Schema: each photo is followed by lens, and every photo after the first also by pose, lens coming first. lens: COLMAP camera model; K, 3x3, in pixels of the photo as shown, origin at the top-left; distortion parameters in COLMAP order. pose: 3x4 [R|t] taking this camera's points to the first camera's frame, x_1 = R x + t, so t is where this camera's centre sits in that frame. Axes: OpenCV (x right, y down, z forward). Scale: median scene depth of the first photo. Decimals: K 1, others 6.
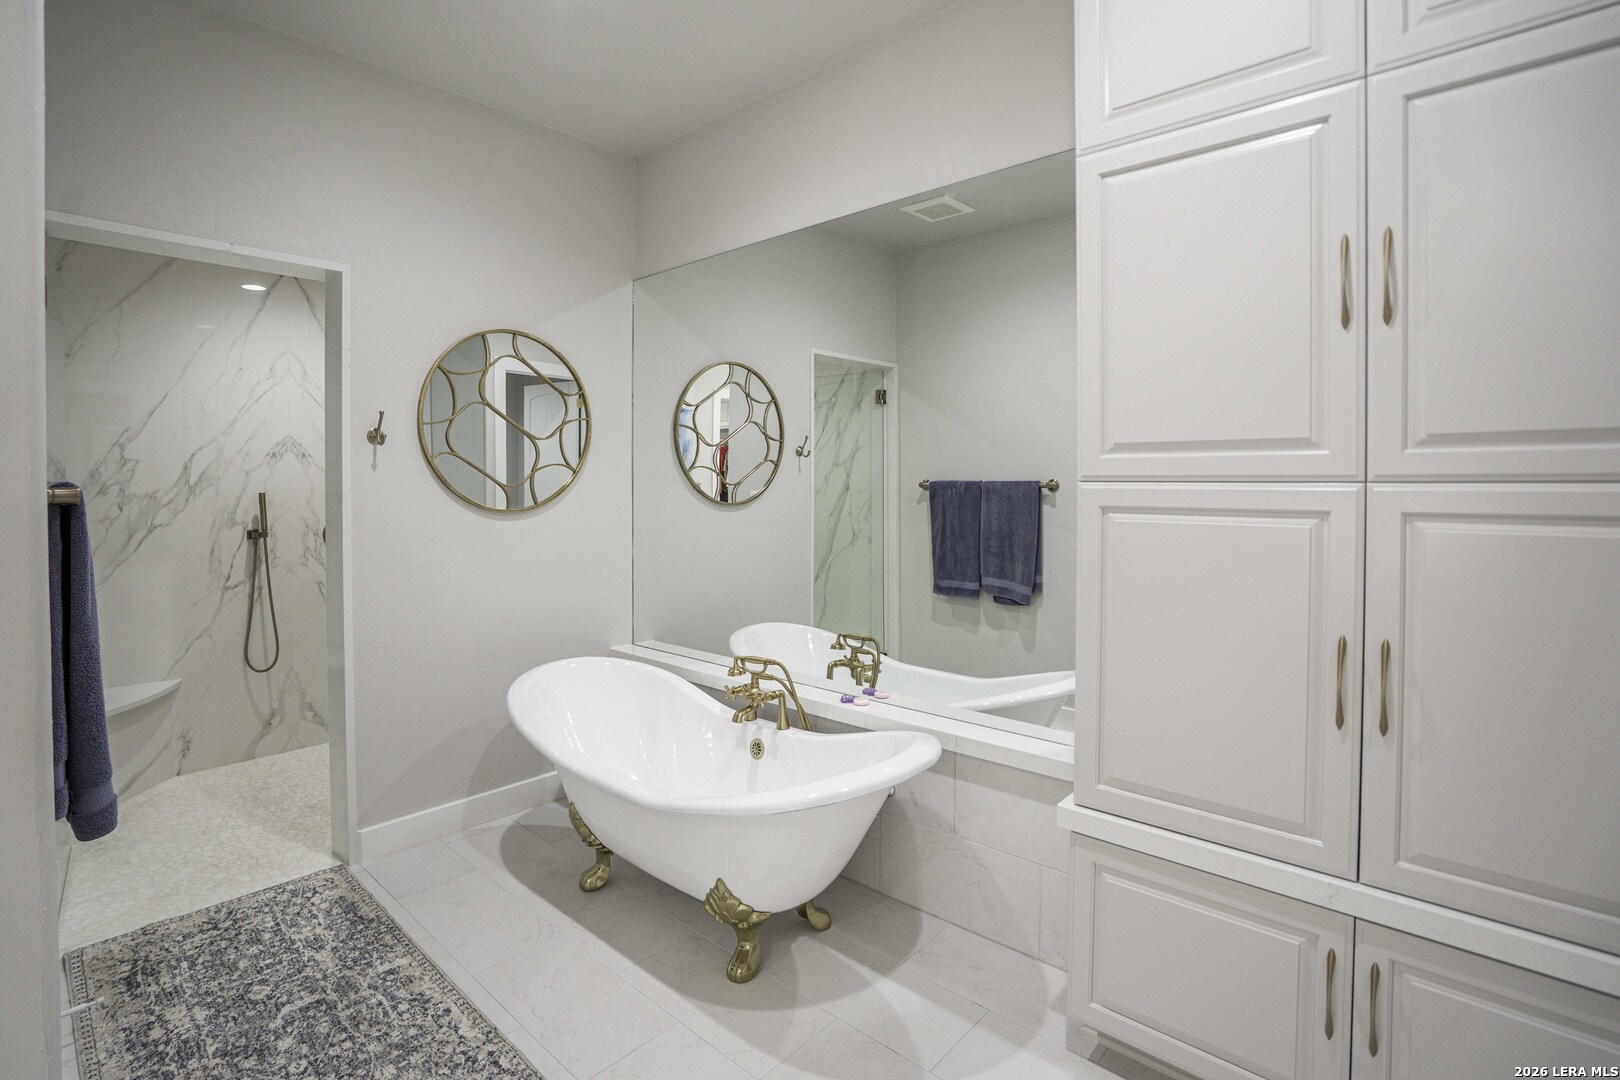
lens RADIAL K [[749.0, 0, 758.2], [0, 749.0, 504.7], [0, 0, 1]] dist [-0.020511, 0.003392]
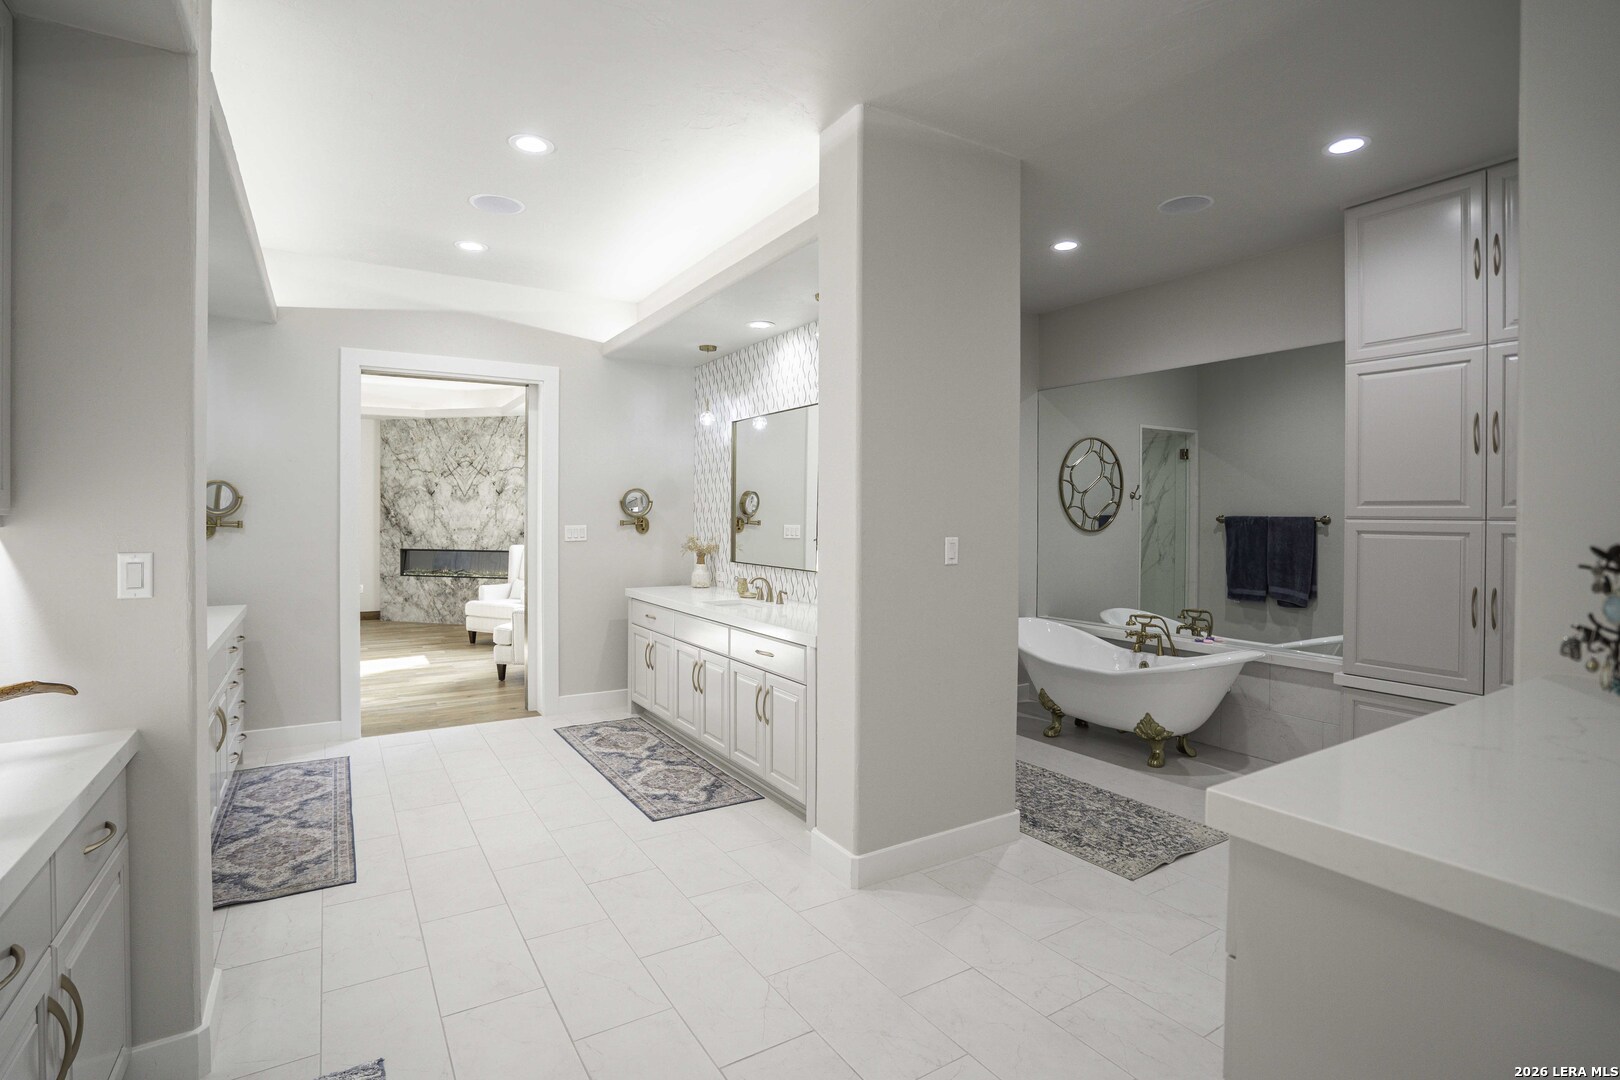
lens RADIAL K [[749.0, 0, 809.7], [0, 749.0, 526.4], [0, 0, 1]] dist [-0.020511, 0.003392]
pose [[0.975079, 0.010081, -0.221629, -0.241397], [-0.013015, 0.999846, -0.011782, 0.014357], [0.221476, 0.014373, 0.975060, -0.570253]]
